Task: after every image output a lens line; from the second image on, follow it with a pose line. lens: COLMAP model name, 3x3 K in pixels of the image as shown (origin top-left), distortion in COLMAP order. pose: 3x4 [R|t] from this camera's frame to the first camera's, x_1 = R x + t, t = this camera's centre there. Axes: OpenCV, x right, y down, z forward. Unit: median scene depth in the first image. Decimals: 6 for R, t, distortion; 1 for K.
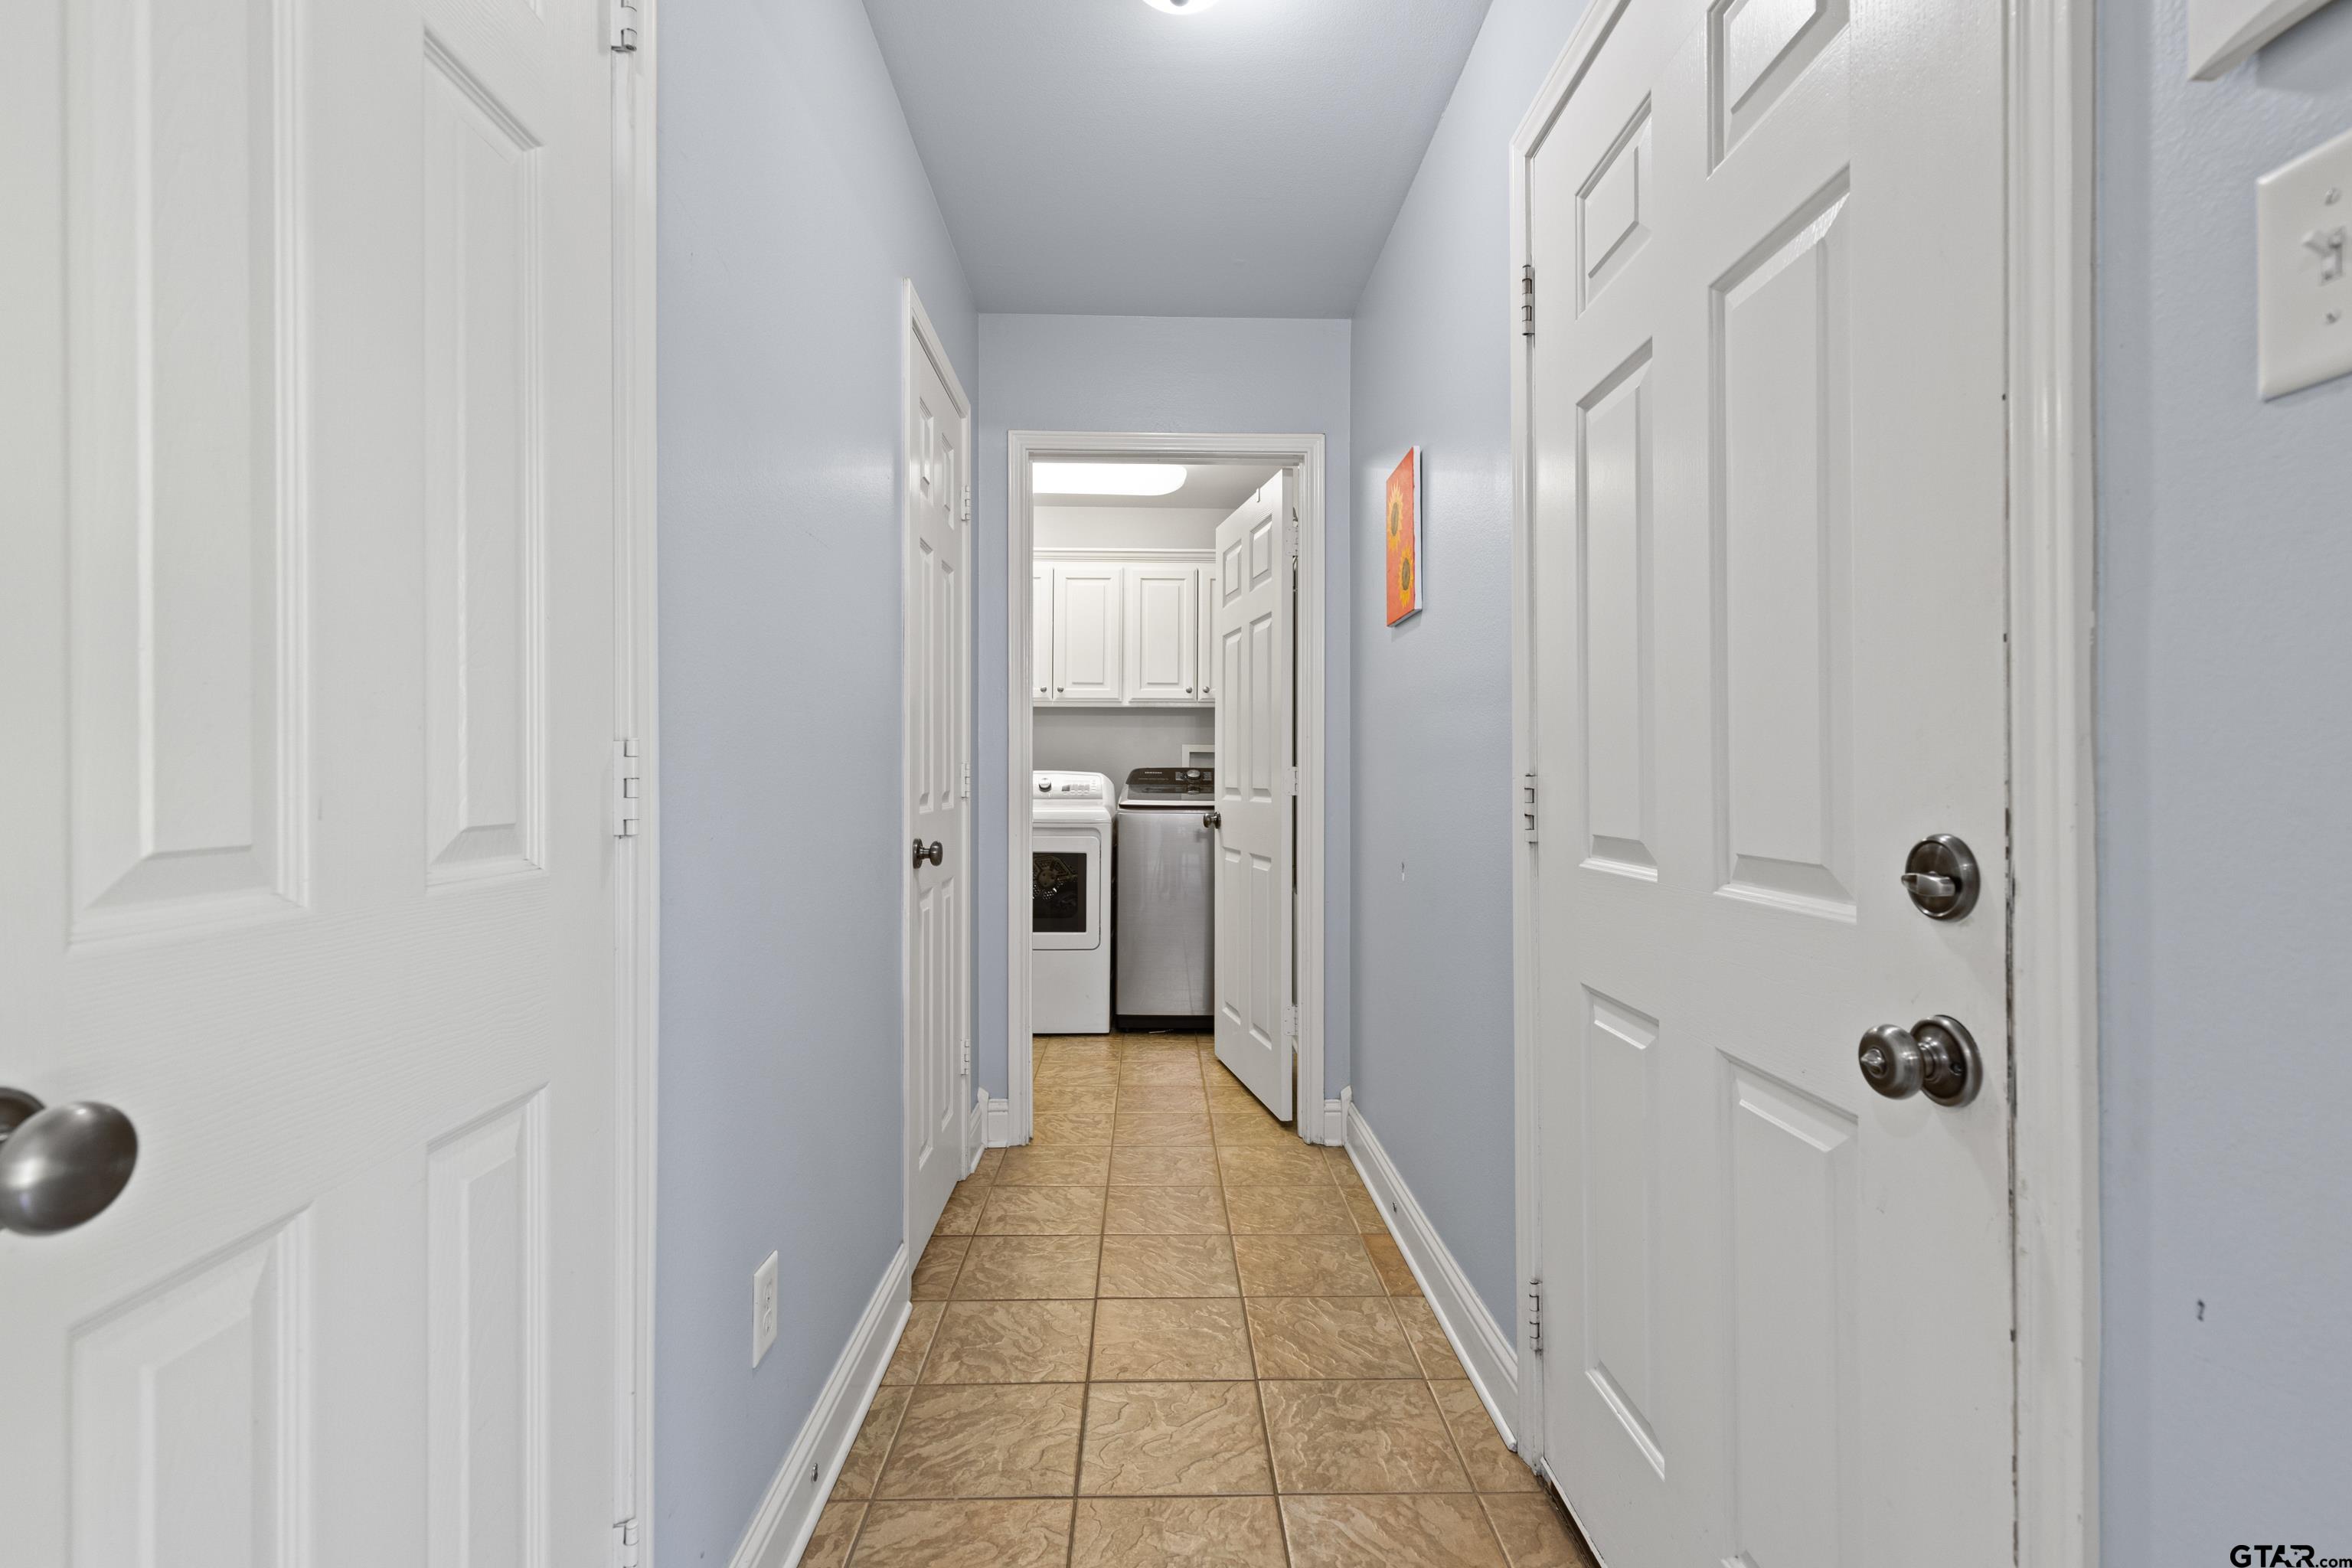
lens RADIAL K [[1065.6, 0, 1178.9], [0, 1065.6, 787.1], [0, 0, 1]] dist [0.002859, -0.000682]
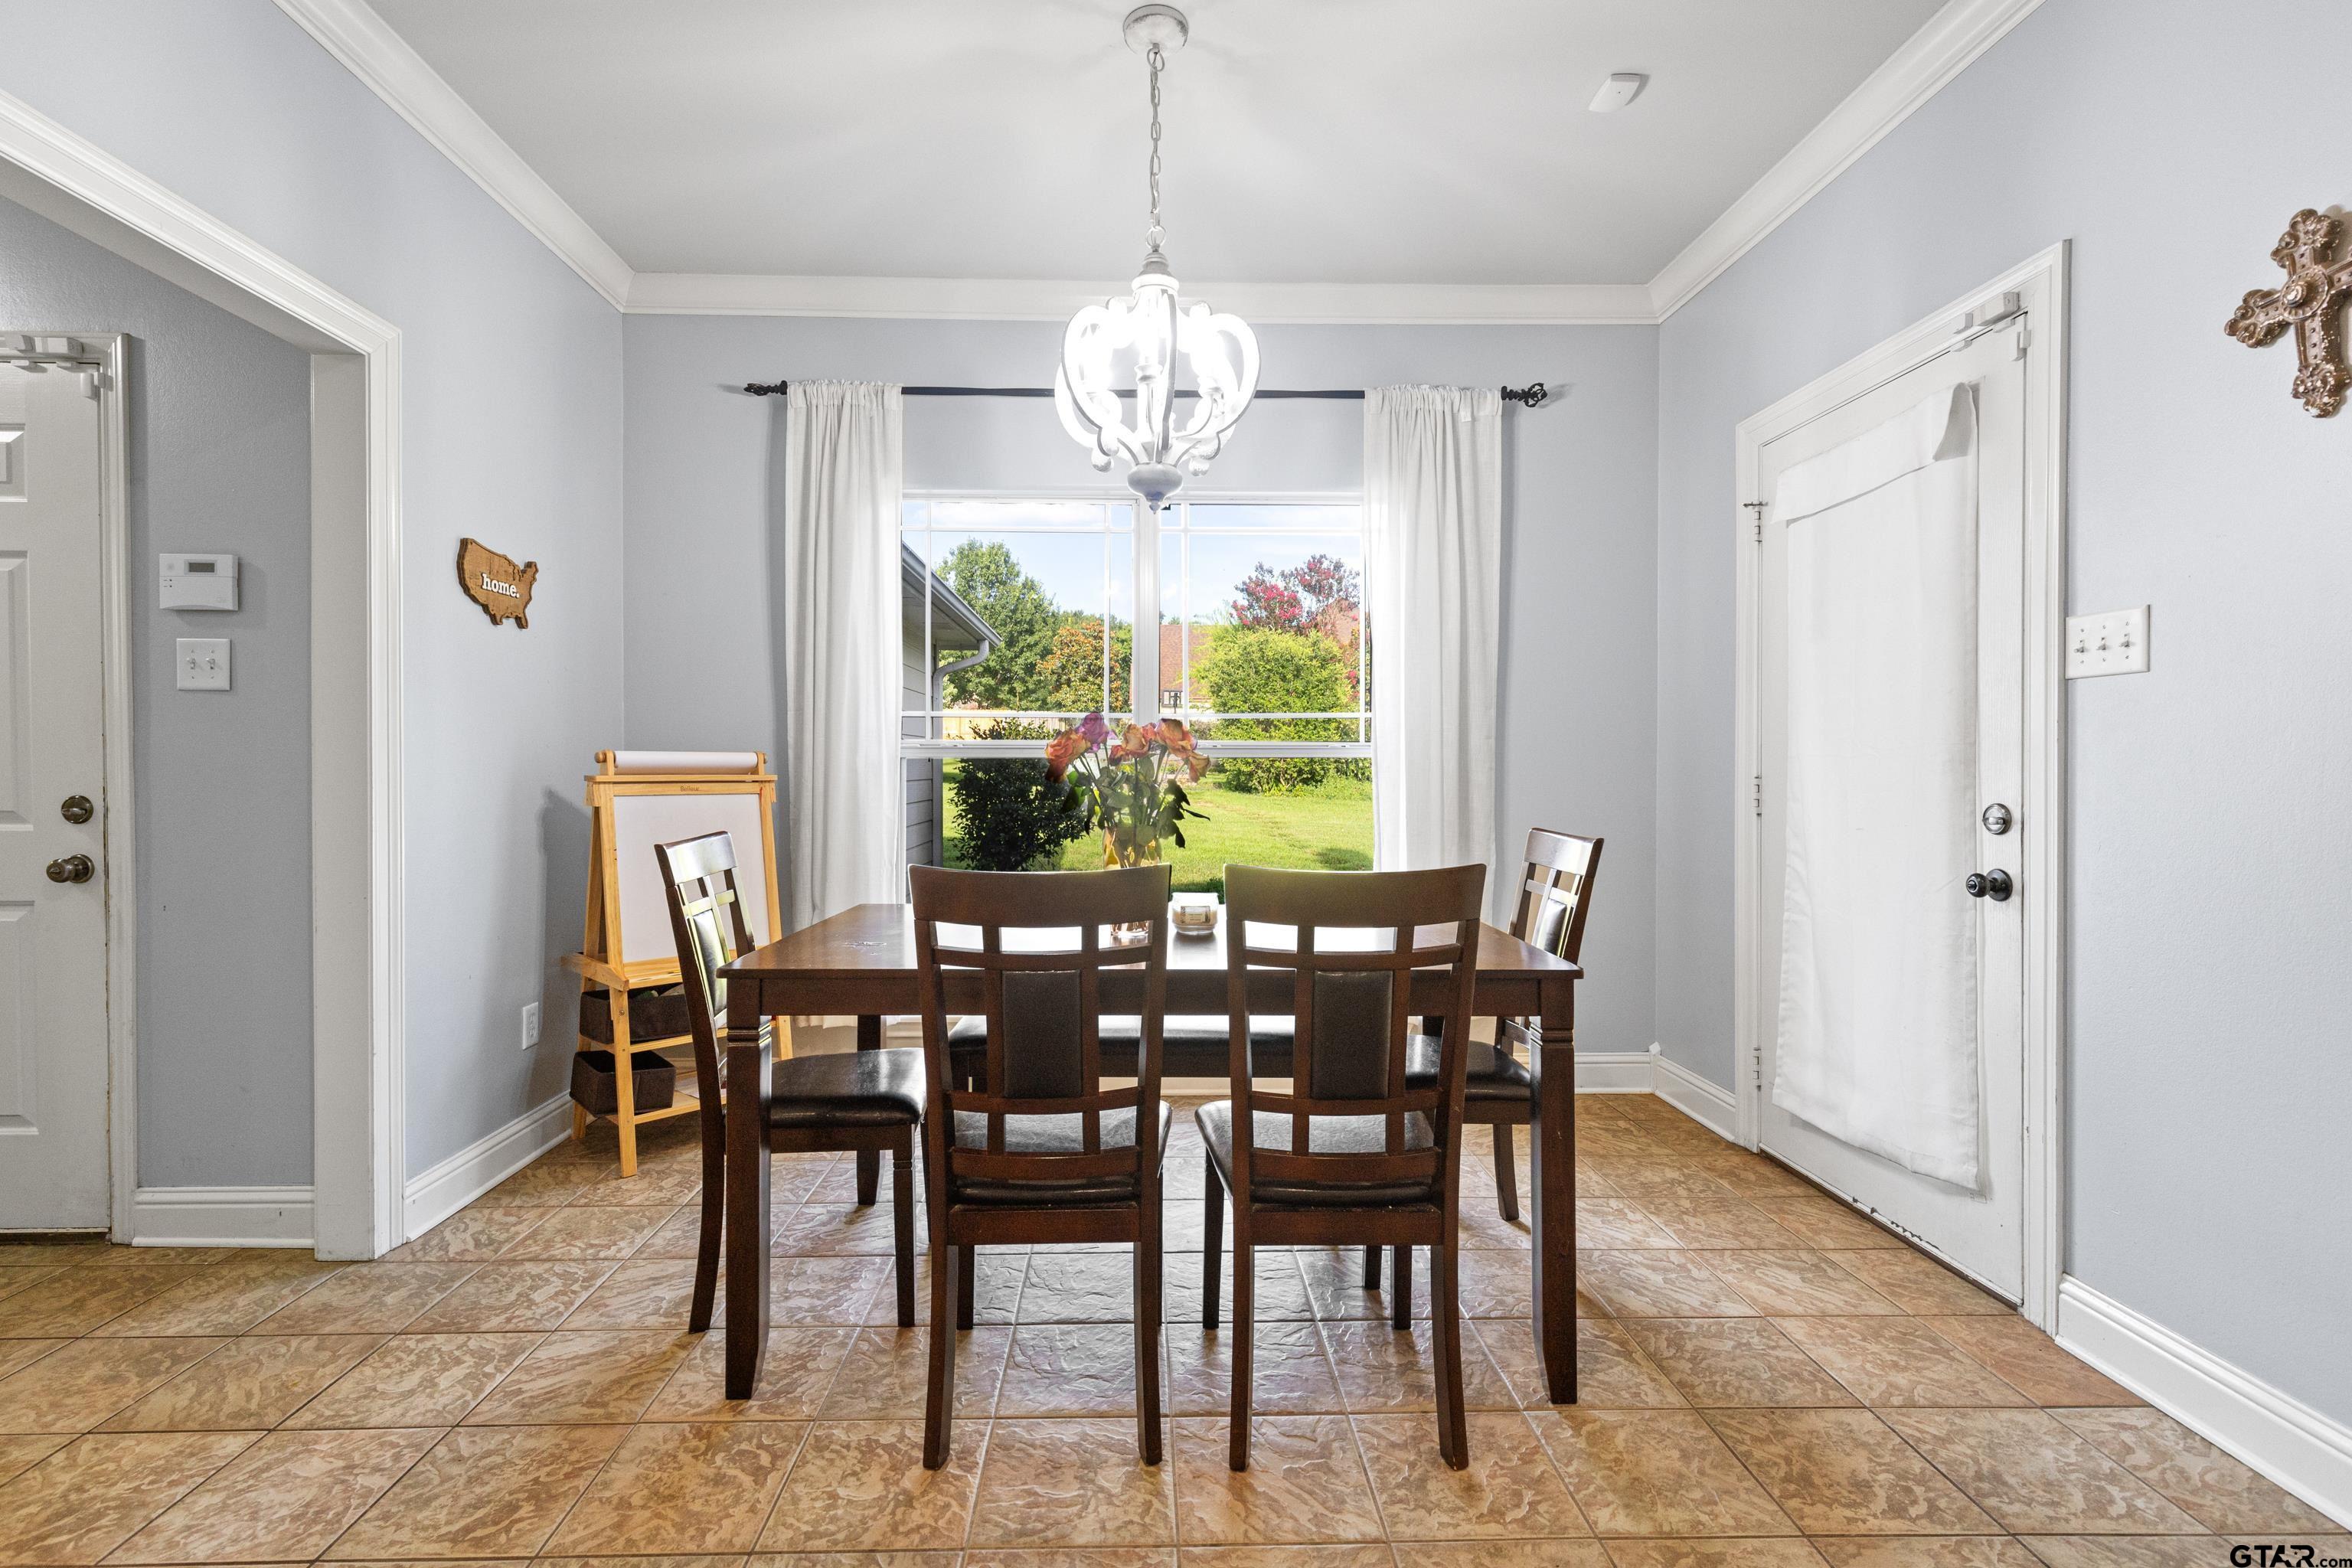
lens RADIAL K [[1065.6, 0, 1172.7], [0, 1065.6, 782.2], [0, 0, 1]] dist [0.002859, -0.000682]
pose [[-0.003650, -0.007392, 0.999966, -0.931498], [0.000524, 0.999973, 0.007394, -0.006825], [-0.999993, 0.000551, -0.003647, -0.842959]]
